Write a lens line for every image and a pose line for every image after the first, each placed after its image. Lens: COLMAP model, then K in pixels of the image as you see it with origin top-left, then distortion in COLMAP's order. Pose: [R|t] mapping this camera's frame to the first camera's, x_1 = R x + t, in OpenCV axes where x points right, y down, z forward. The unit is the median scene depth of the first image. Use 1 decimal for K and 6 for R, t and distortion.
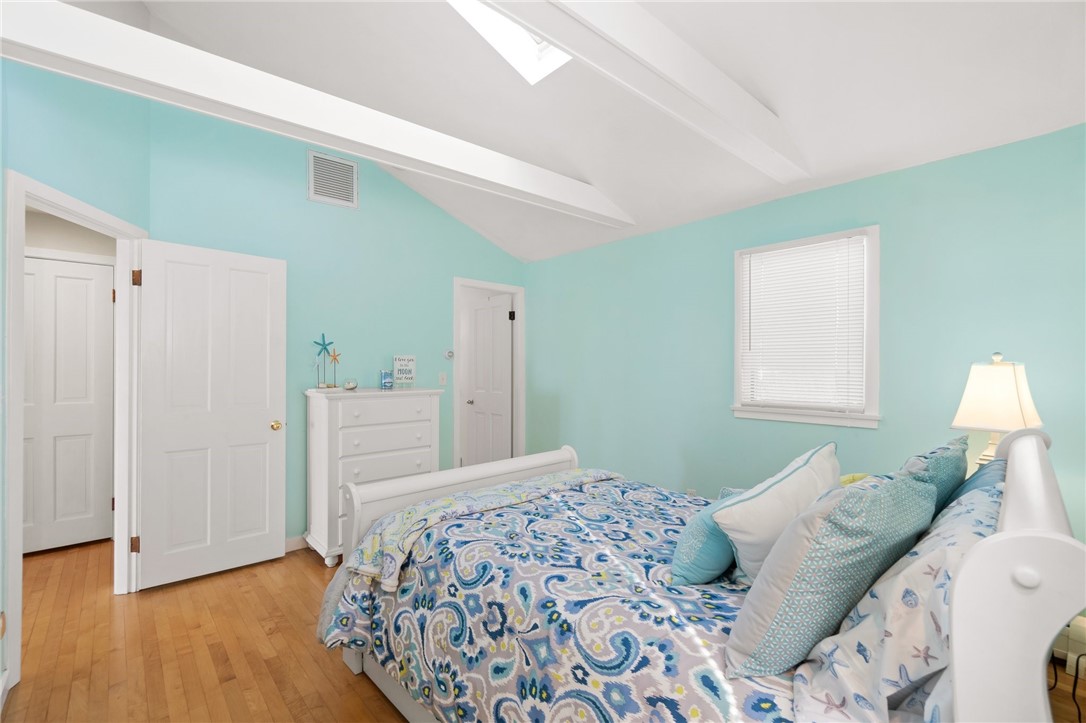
lens RADIAL K [[471.3, 0, 525.4], [0, 471.3, 372.0], [0, 0, 1]] dist [0.001095, 0.000629]
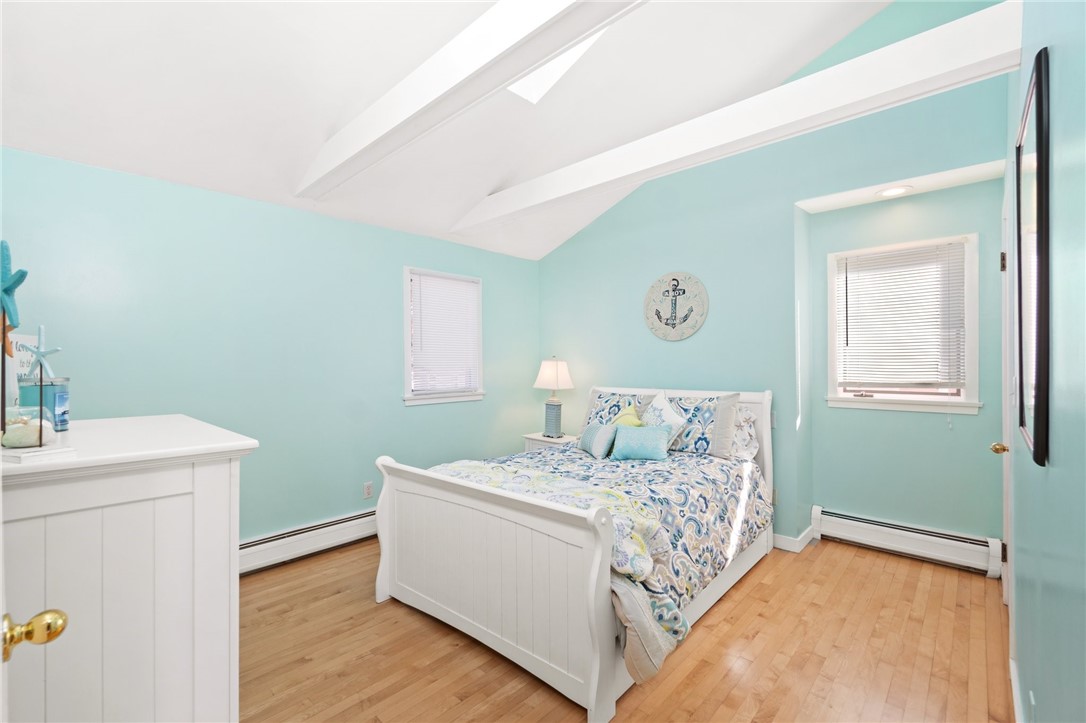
lens RADIAL K [[471.3, 0, 525.4], [0, 471.3, 372.0], [0, 0, 1]] dist [0.001095, 0.000629]
pose [[-0.110015, -0.011835, 0.993860, -0.974949], [0.001184, 0.999927, 0.012038, -0.001344], [-0.993929, 0.002501, -0.109993, 1.026067]]
